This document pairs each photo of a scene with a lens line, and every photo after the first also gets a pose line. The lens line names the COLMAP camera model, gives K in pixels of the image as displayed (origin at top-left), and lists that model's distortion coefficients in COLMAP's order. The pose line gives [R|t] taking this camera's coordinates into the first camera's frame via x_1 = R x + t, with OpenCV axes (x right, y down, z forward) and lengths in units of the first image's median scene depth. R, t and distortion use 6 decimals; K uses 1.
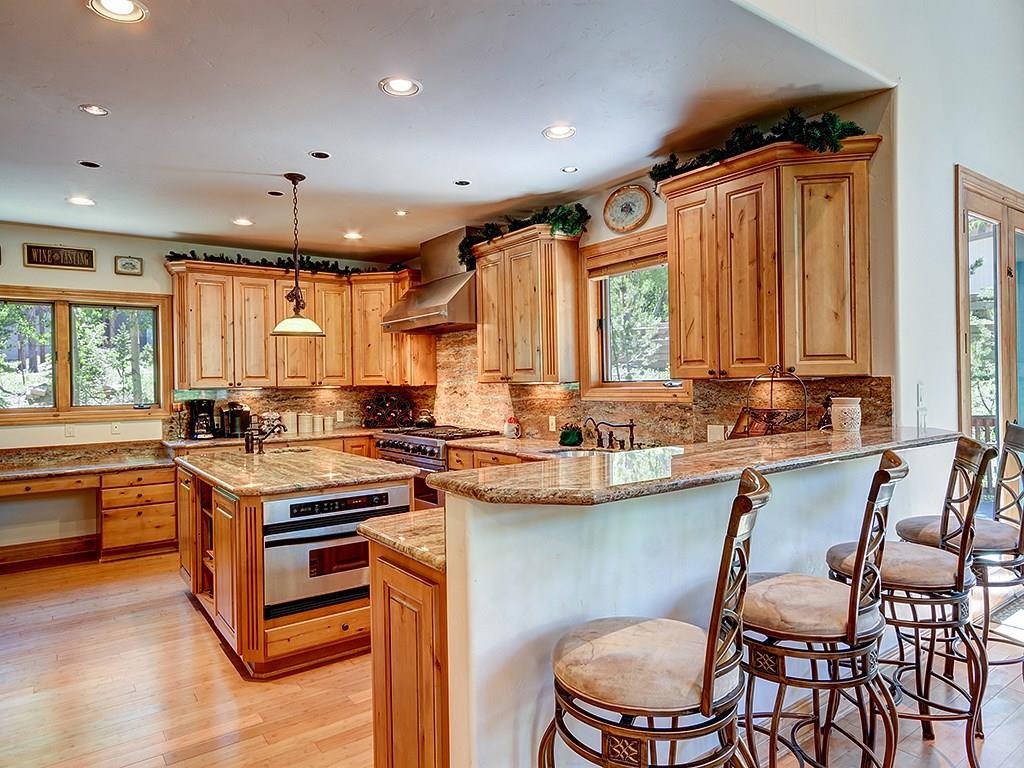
lens RADIAL K [[644.6, 0, 513.4], [0, 644.6, 382.1], [0, 0, 1]] dist [0.001275, 0.000541]
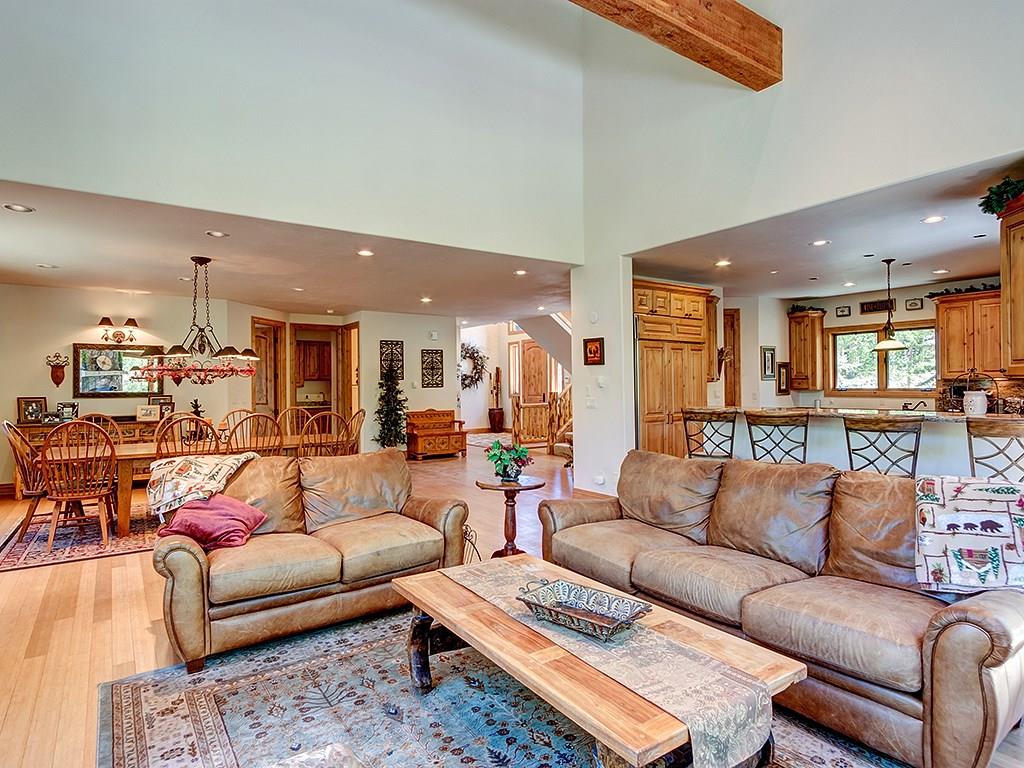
lens RADIAL K [[582.8, 0, 511.7], [0, 582.8, 384.2], [0, 0, 1]] dist [0.003862, -0.001075]
pose [[-0.015191, 0.016923, -0.999741, 0.920605], [0.009007, 0.999819, 0.016788, -0.009771], [0.999844, -0.008749, -0.015341, -0.012280]]
